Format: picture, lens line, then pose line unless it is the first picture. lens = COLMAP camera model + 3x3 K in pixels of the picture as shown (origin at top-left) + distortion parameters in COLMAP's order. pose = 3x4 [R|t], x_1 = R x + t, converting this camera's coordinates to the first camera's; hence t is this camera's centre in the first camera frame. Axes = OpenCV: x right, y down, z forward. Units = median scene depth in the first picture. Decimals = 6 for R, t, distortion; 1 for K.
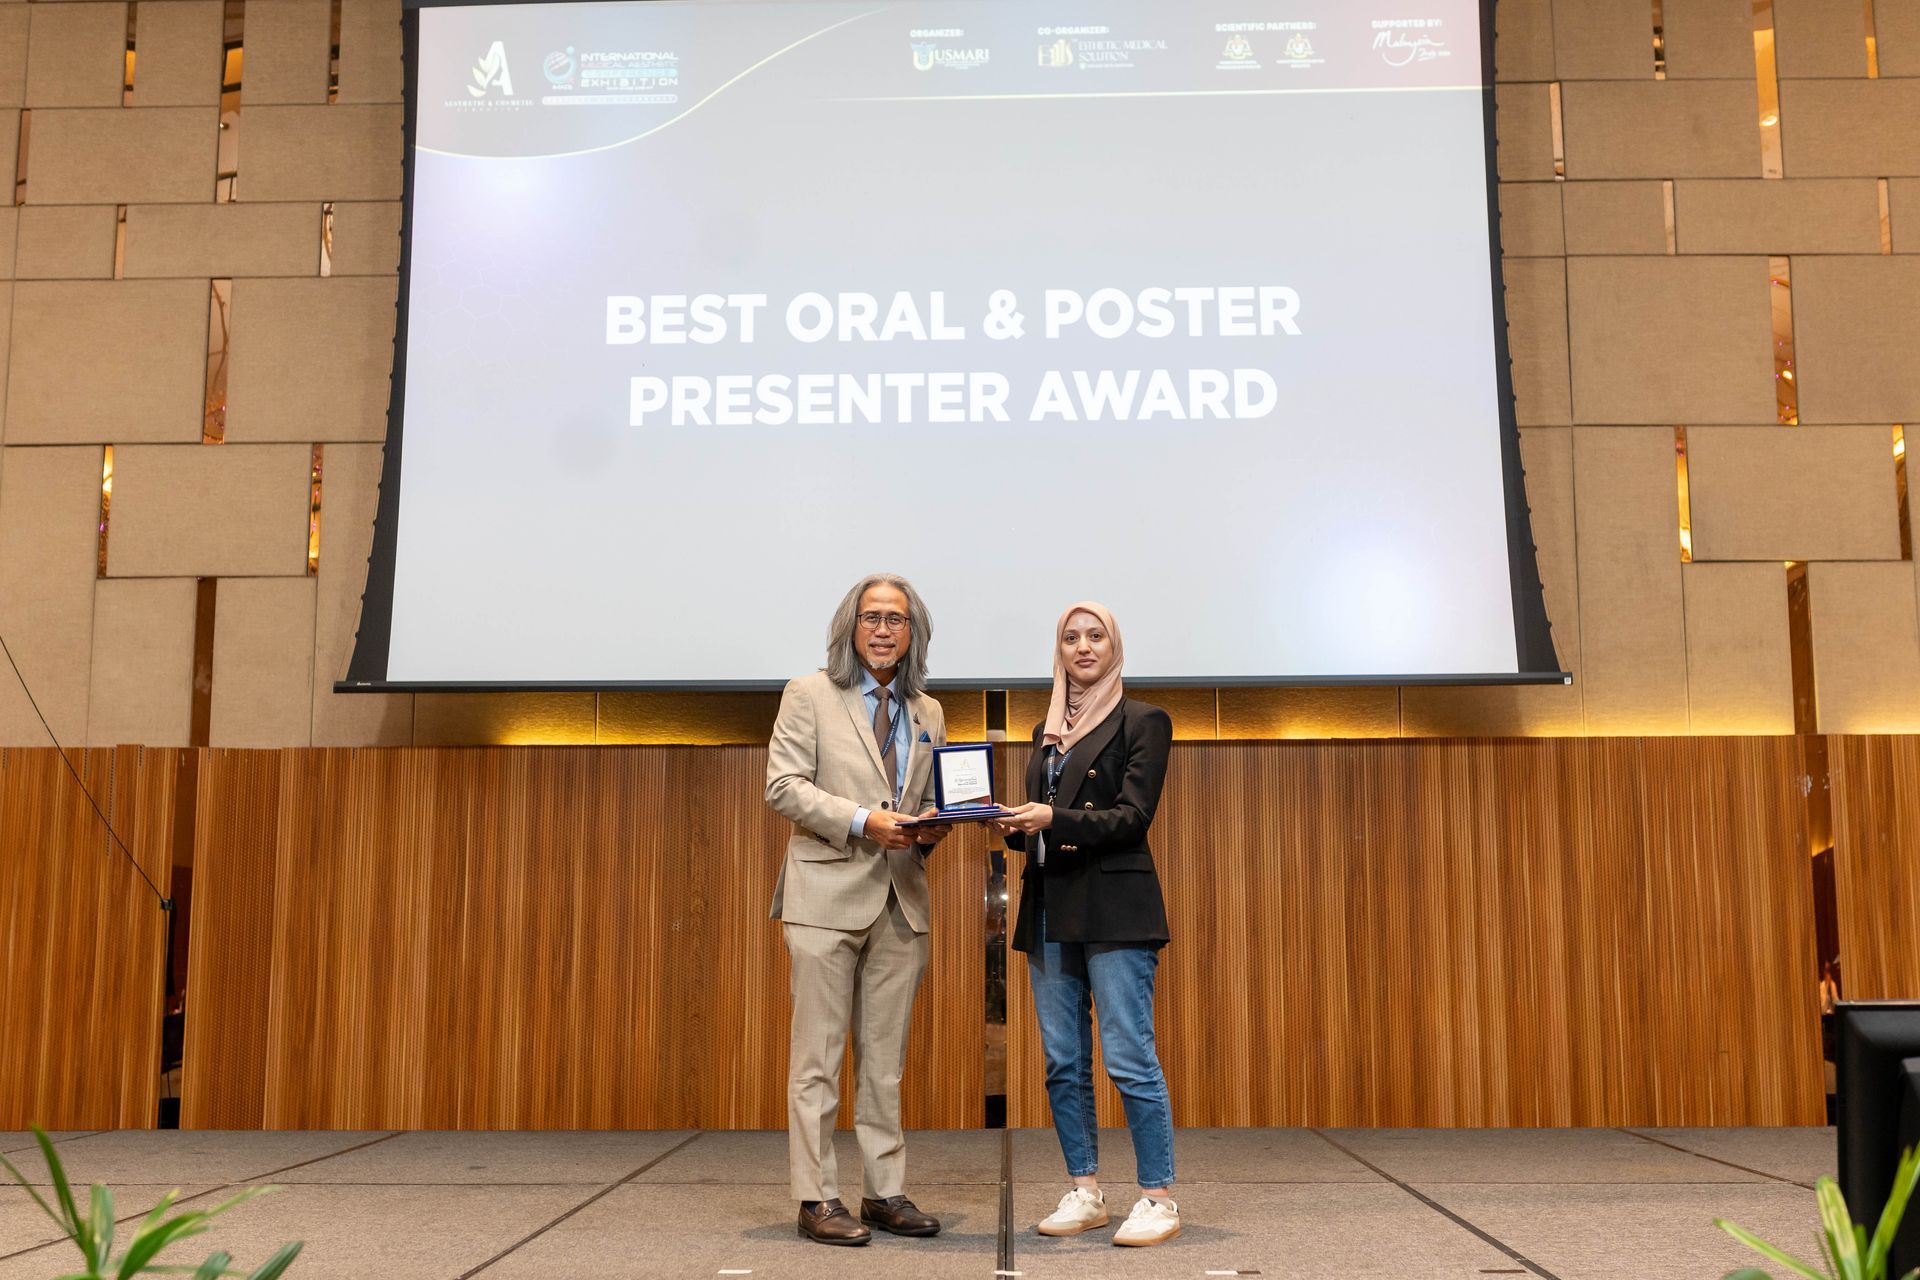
lens RADIAL K [[1940.3, 0, 959.1], [0, 1940.3, 675.2], [0, 0, 1]] dist [-0.006081, 0.009986]
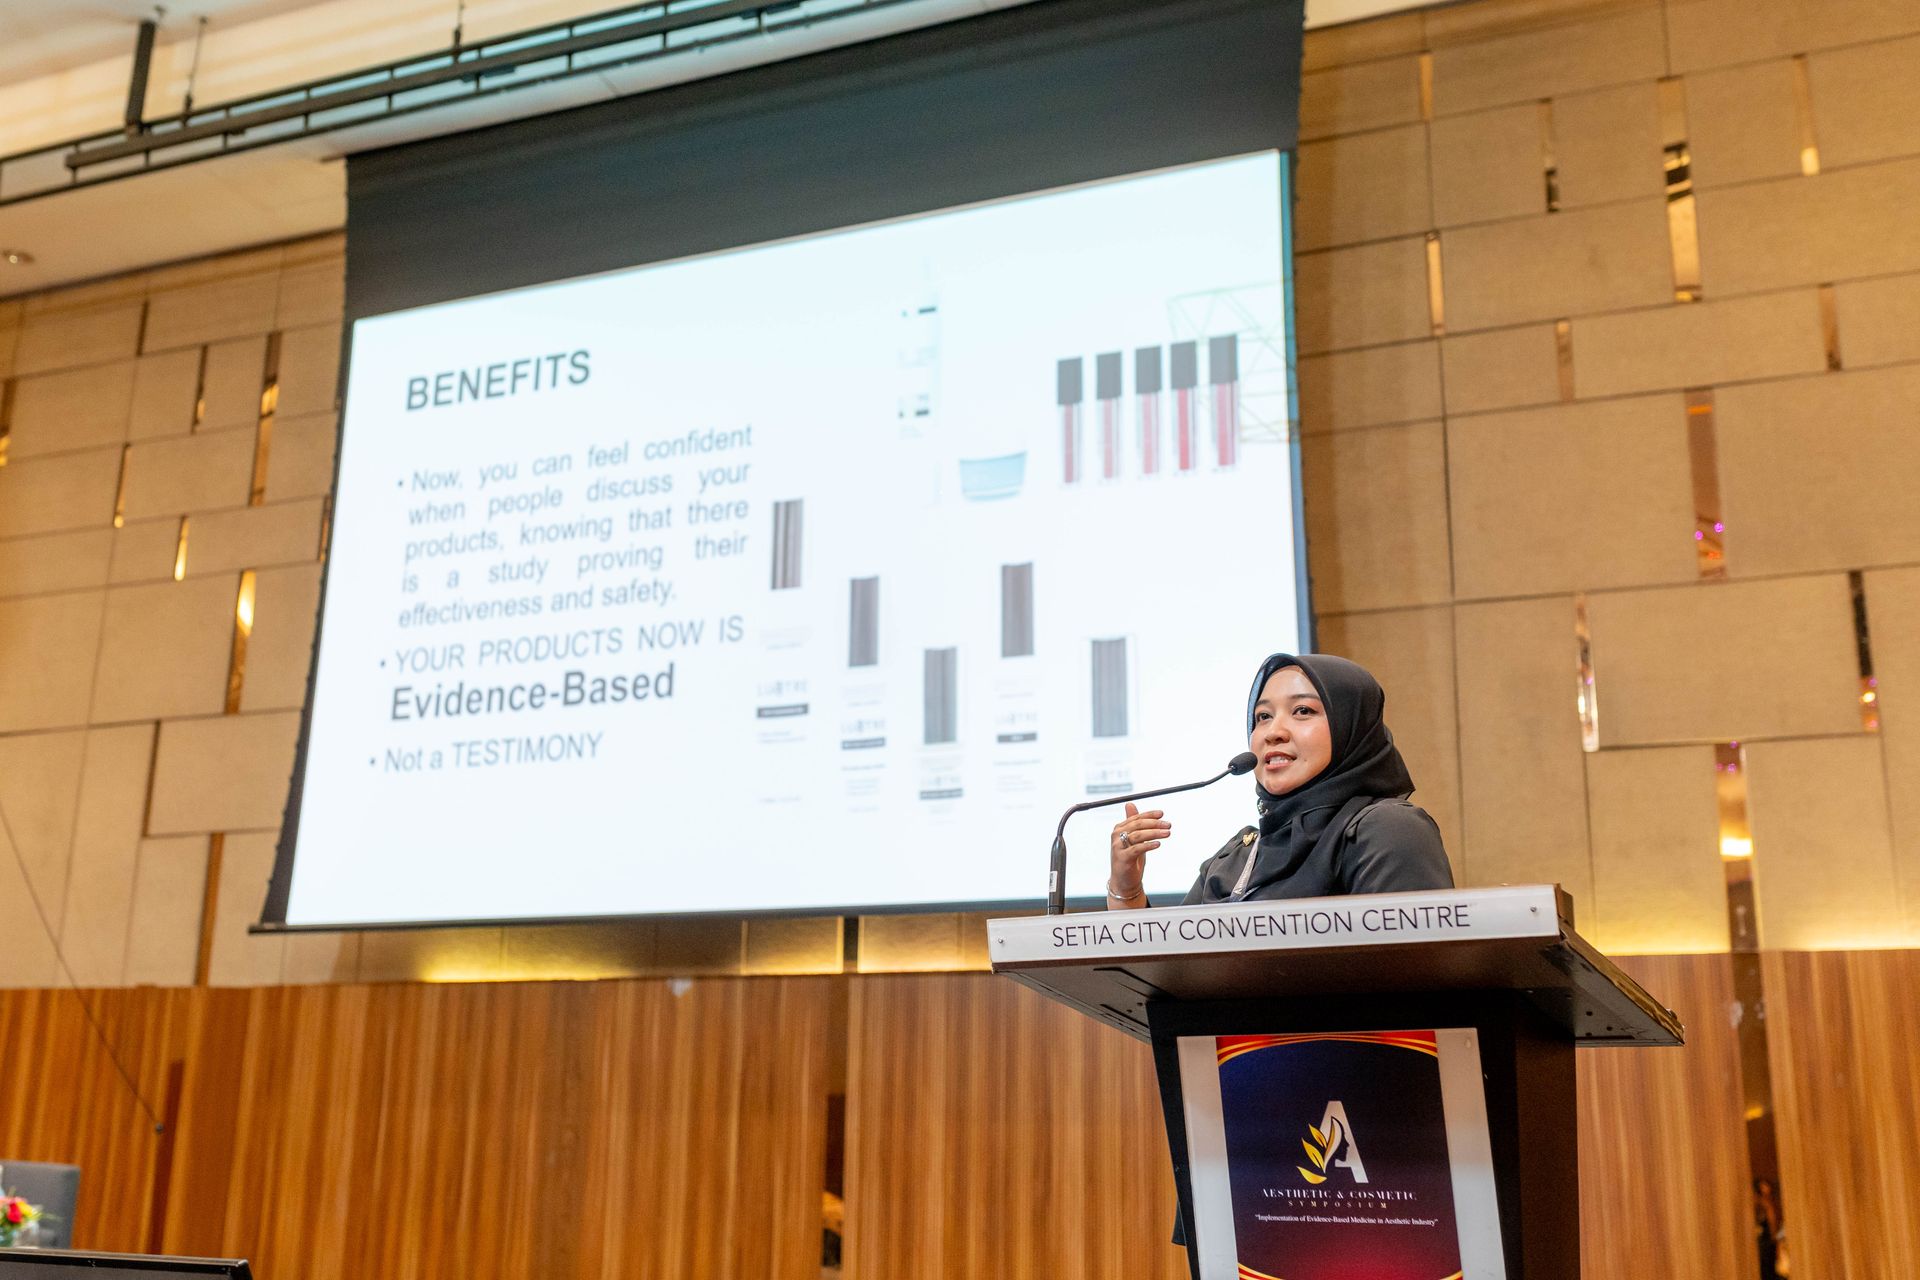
lens RADIAL K [[1956.6, 0, 899.2], [0, 1956.6, 643.1], [0, 0, 1]] dist [0.000532, -0.001966]
pose [[0.930135, -0.072965, -0.359896, 0.415593], [0.024576, 0.990232, -0.137244, 0.006248], [0.366394, 0.118811, 0.922843, 0.084898]]
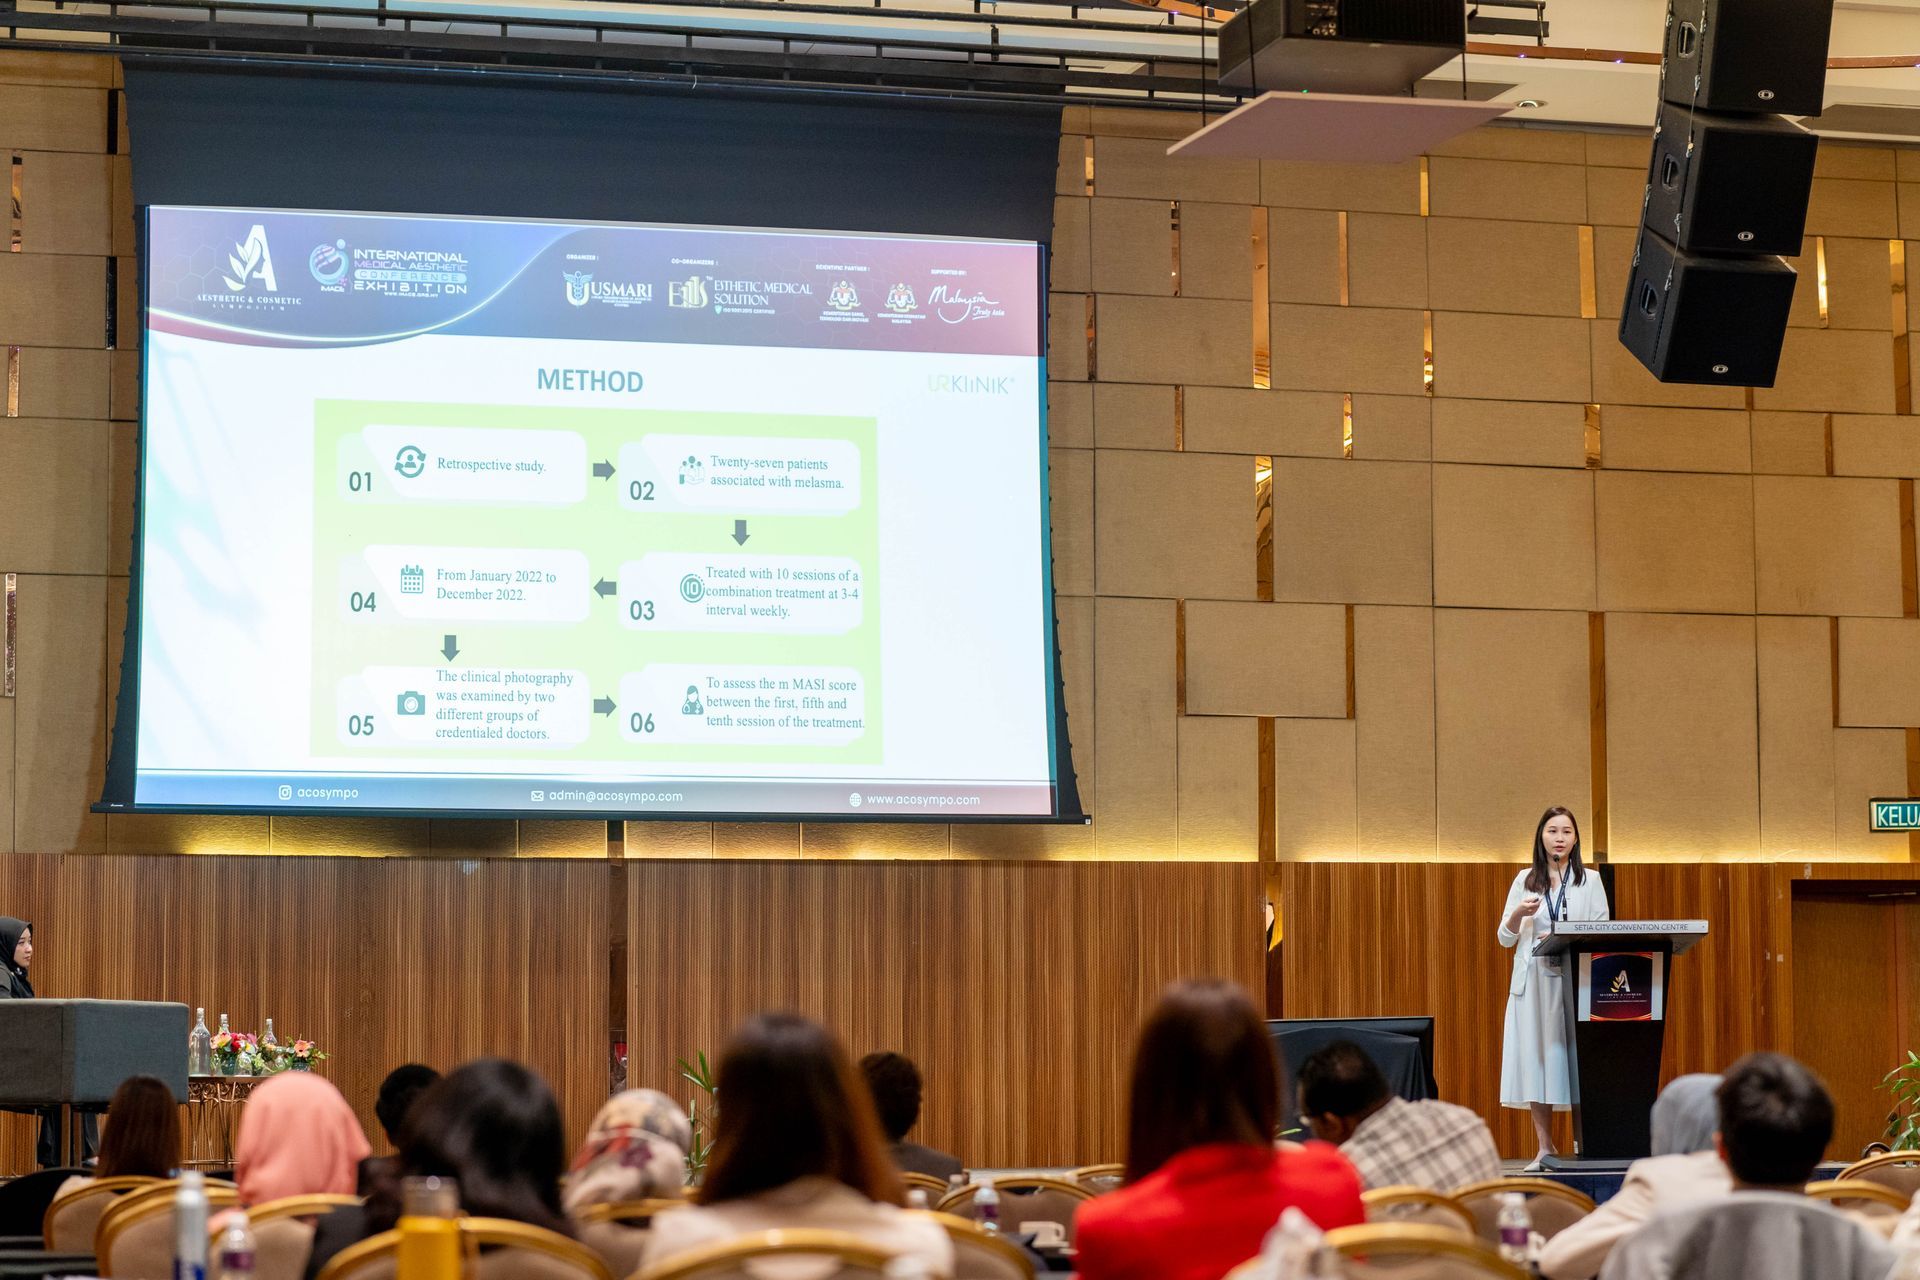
lens RADIAL K [[4638.7, 0, 960.0], [0, 4638.7, 640.0], [0, 0, 1]] dist [-0.165558, -0.042904]
pose [[0.951772, 0.027455, 0.305577, -0.646168], [-0.037555, 0.998924, 0.027221, -0.181817], [-0.304500, -0.037385, 0.951778, -1.723004]]
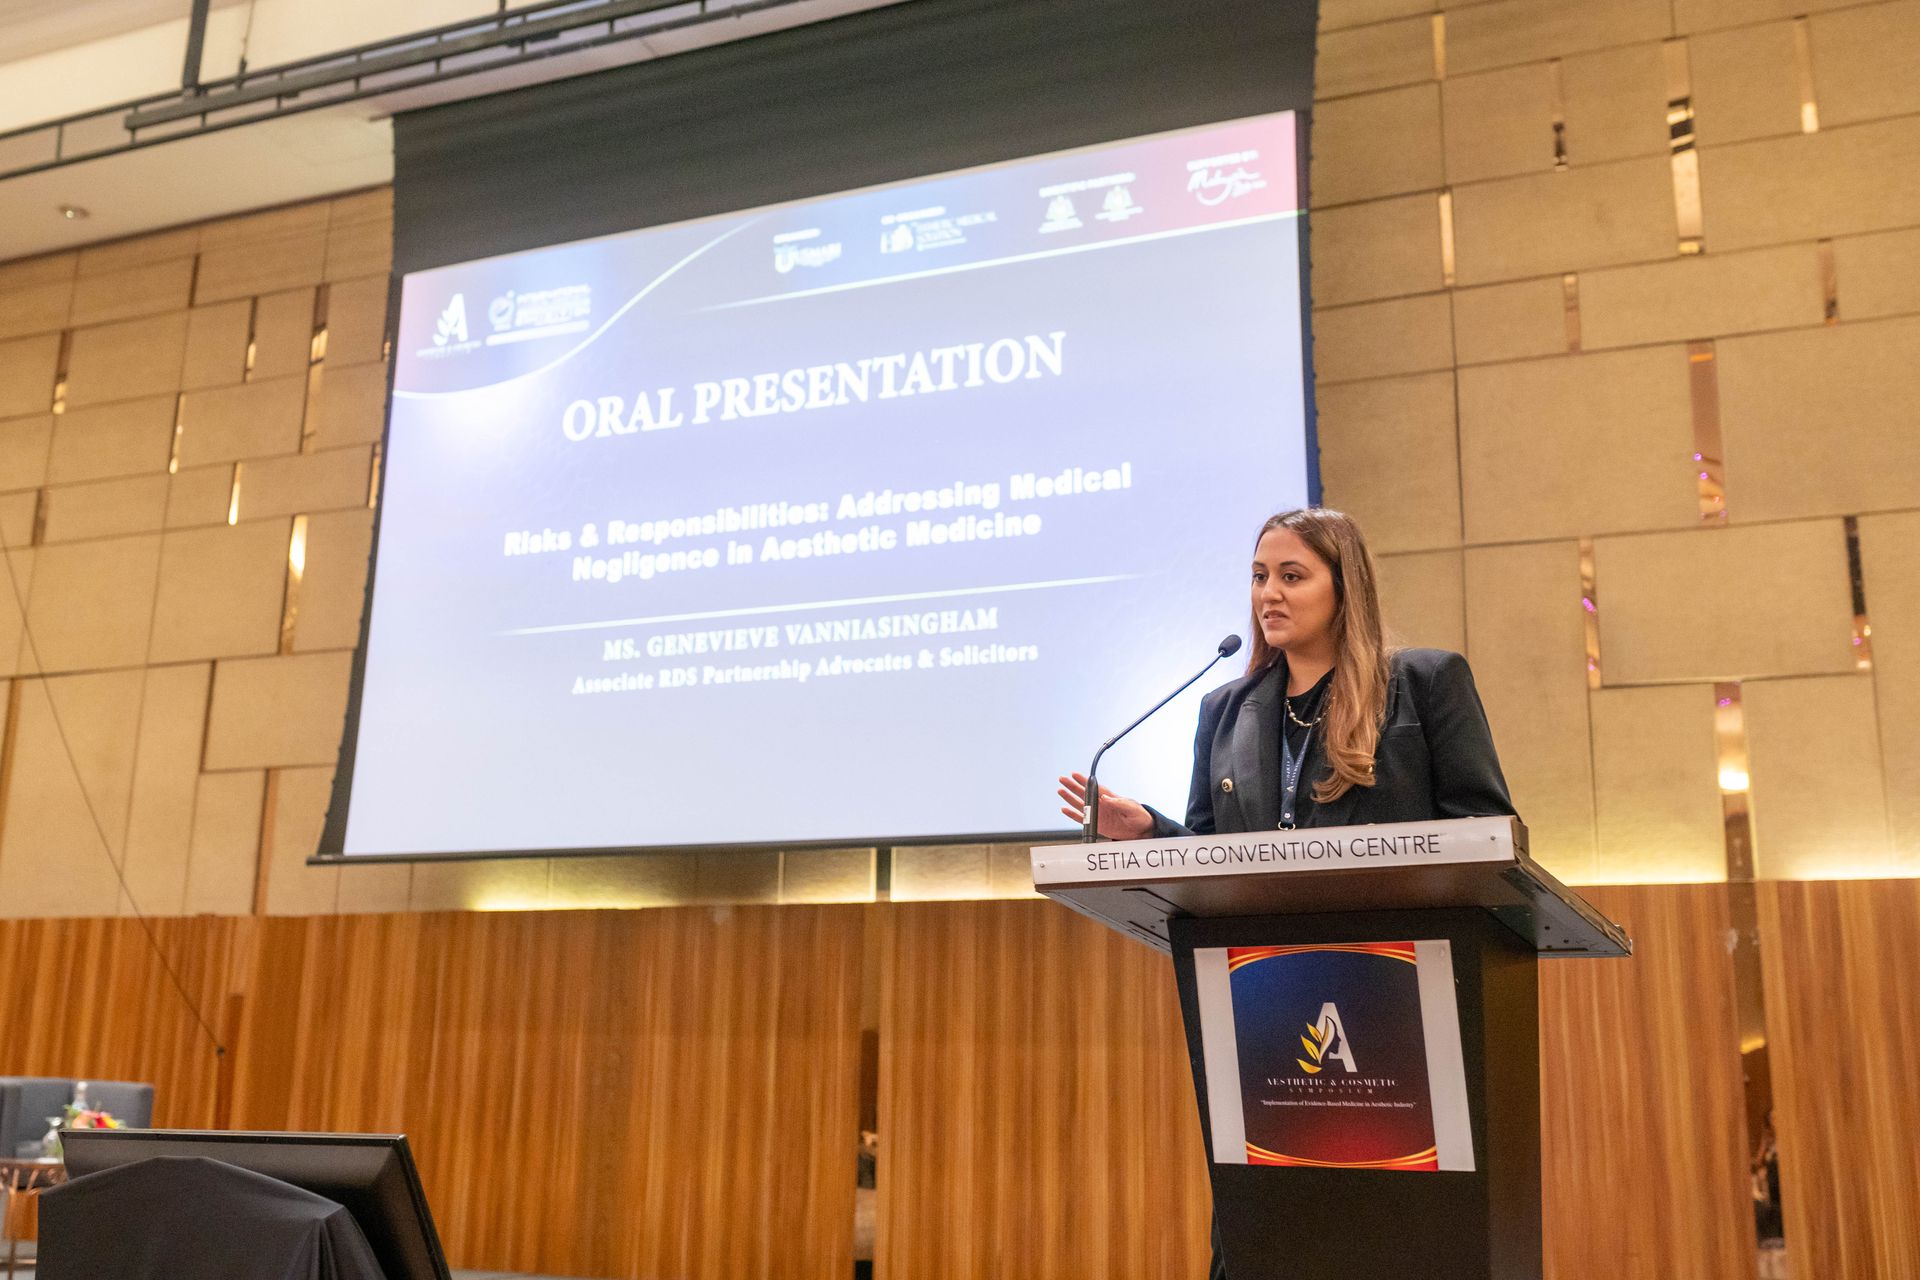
lens RADIAL K [[1962.7, 0, 891.8], [0, 1962.7, 600.9], [0, 0, 1]] dist [-0.000507, -0.001963]
pose [[0.924876, -0.070042, -0.373763, 0.426806], [0.024635, 0.991862, -0.124912, 0.006792], [0.379471, 0.106321, 0.919074, 0.041281]]
